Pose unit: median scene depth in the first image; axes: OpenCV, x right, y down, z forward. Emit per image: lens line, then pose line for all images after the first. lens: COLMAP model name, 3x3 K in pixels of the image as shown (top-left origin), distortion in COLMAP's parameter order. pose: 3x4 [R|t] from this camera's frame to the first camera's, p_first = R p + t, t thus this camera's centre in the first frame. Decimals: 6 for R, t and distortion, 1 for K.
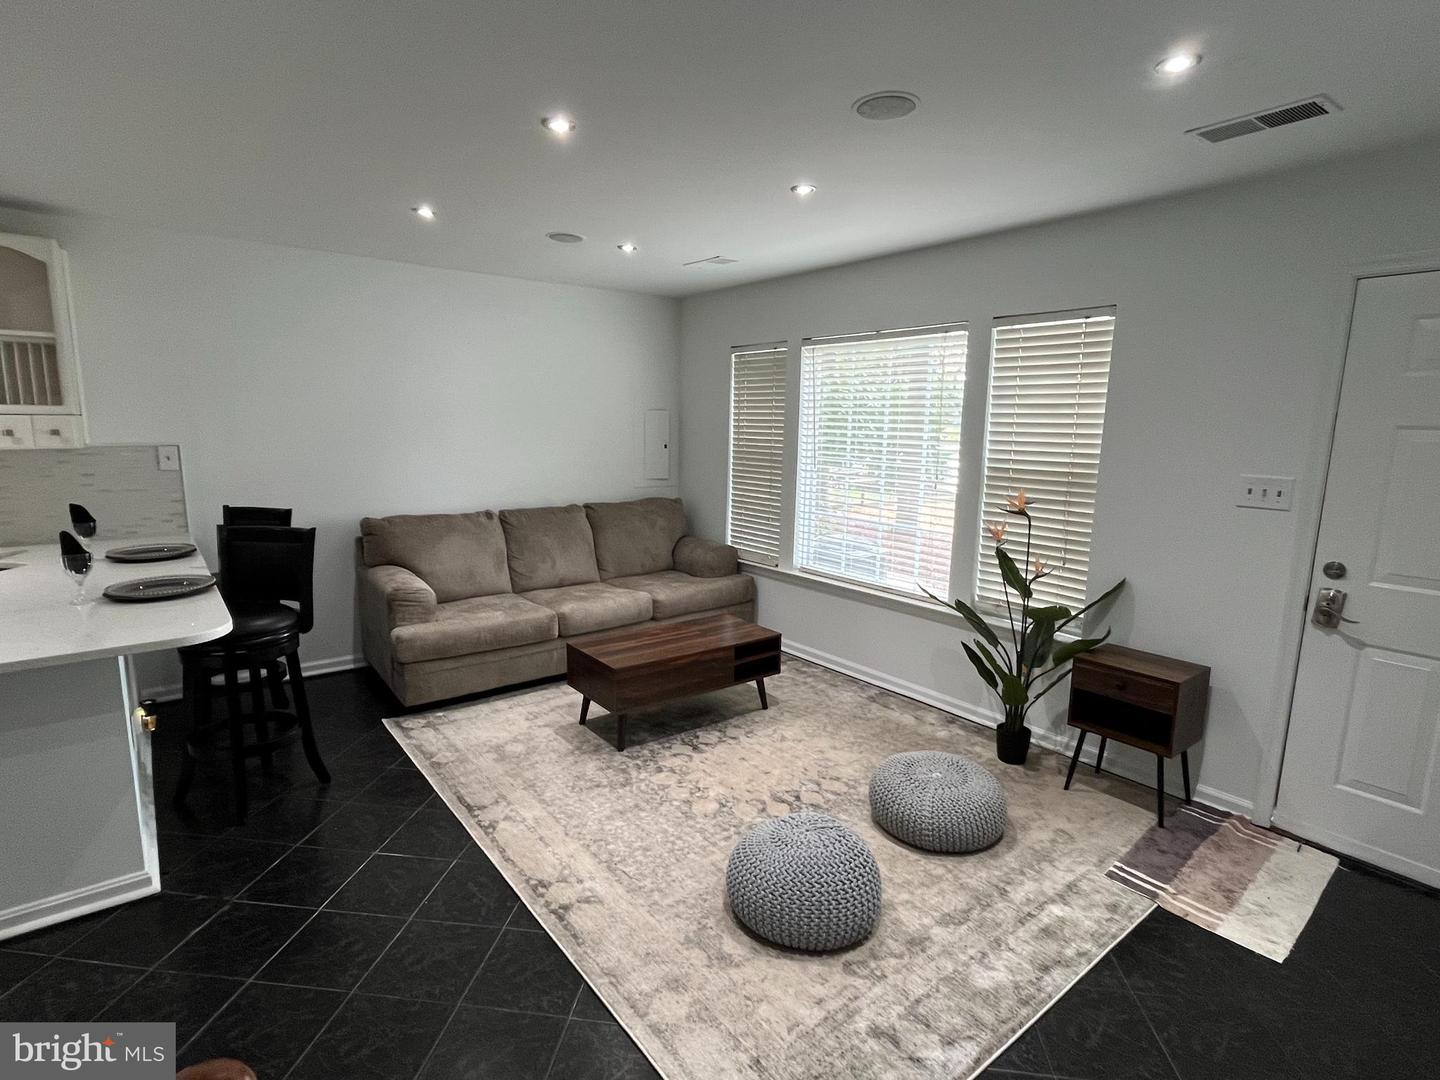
lens RADIAL K [[726.9, 0, 720.8], [0, 726.9, 544.4], [0, 0, 1]] dist [-0.010726, 0.000922]
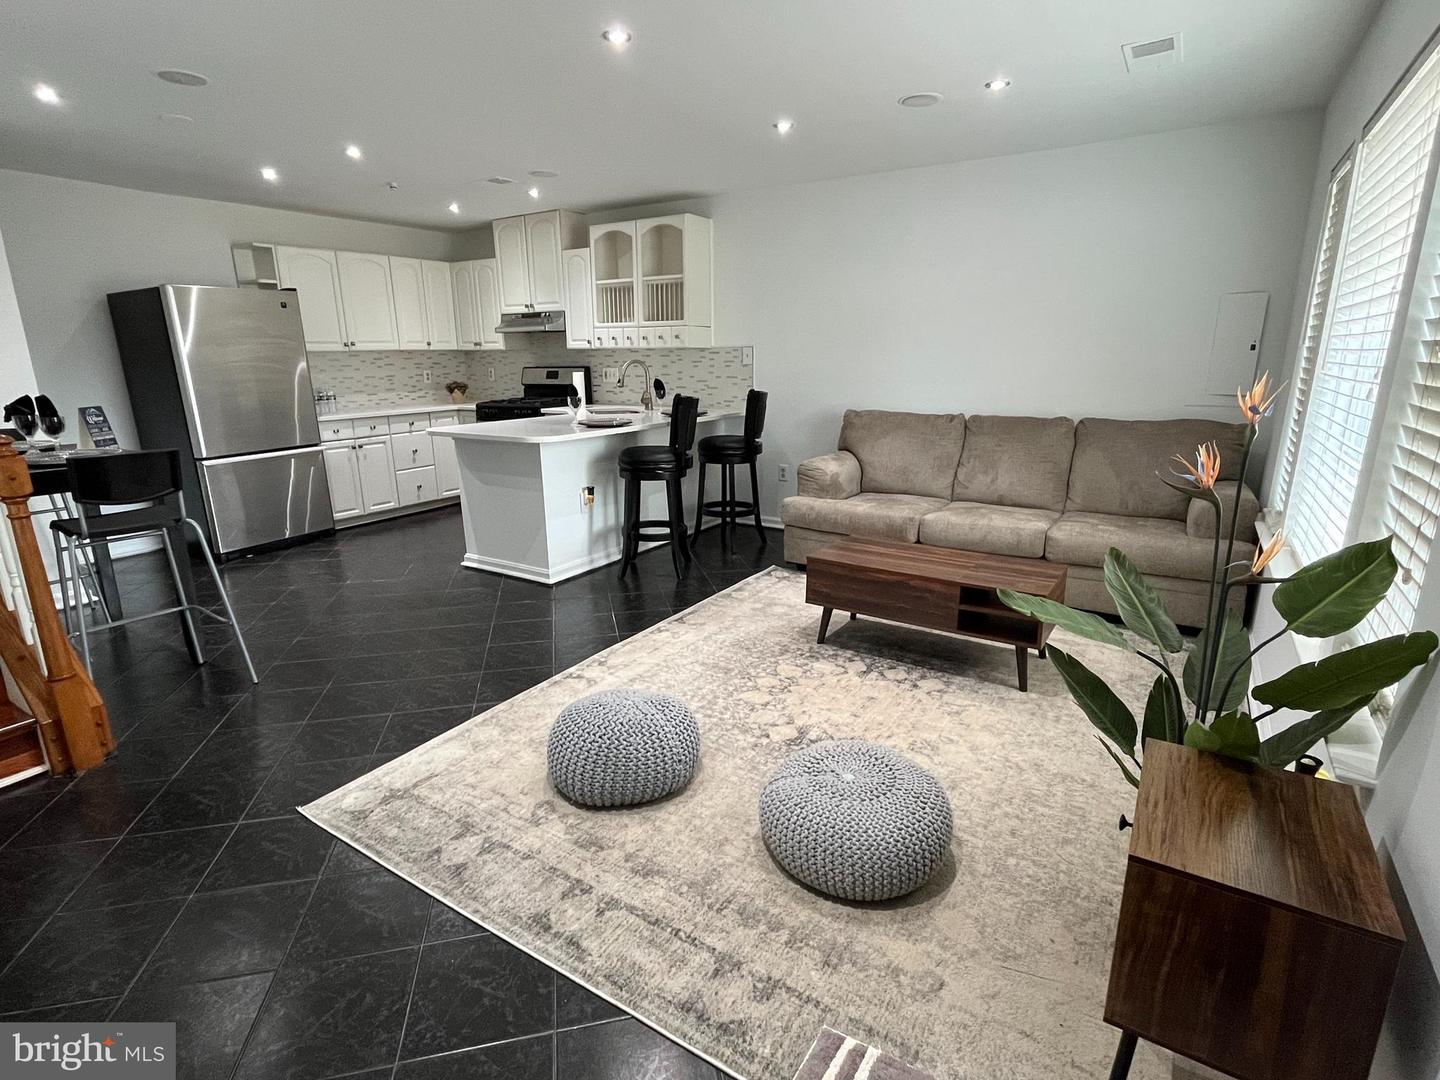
lens RADIAL K [[726.9, 0, 720.8], [0, 726.9, 544.4], [0, 0, 1]] dist [-0.010726, 0.000922]
pose [[0.326954, 0.222736, -0.918417, 0.689827], [-0.144353, 0.972195, 0.184389, -0.012790], [0.933950, 0.072289, 0.350016, 0.499887]]
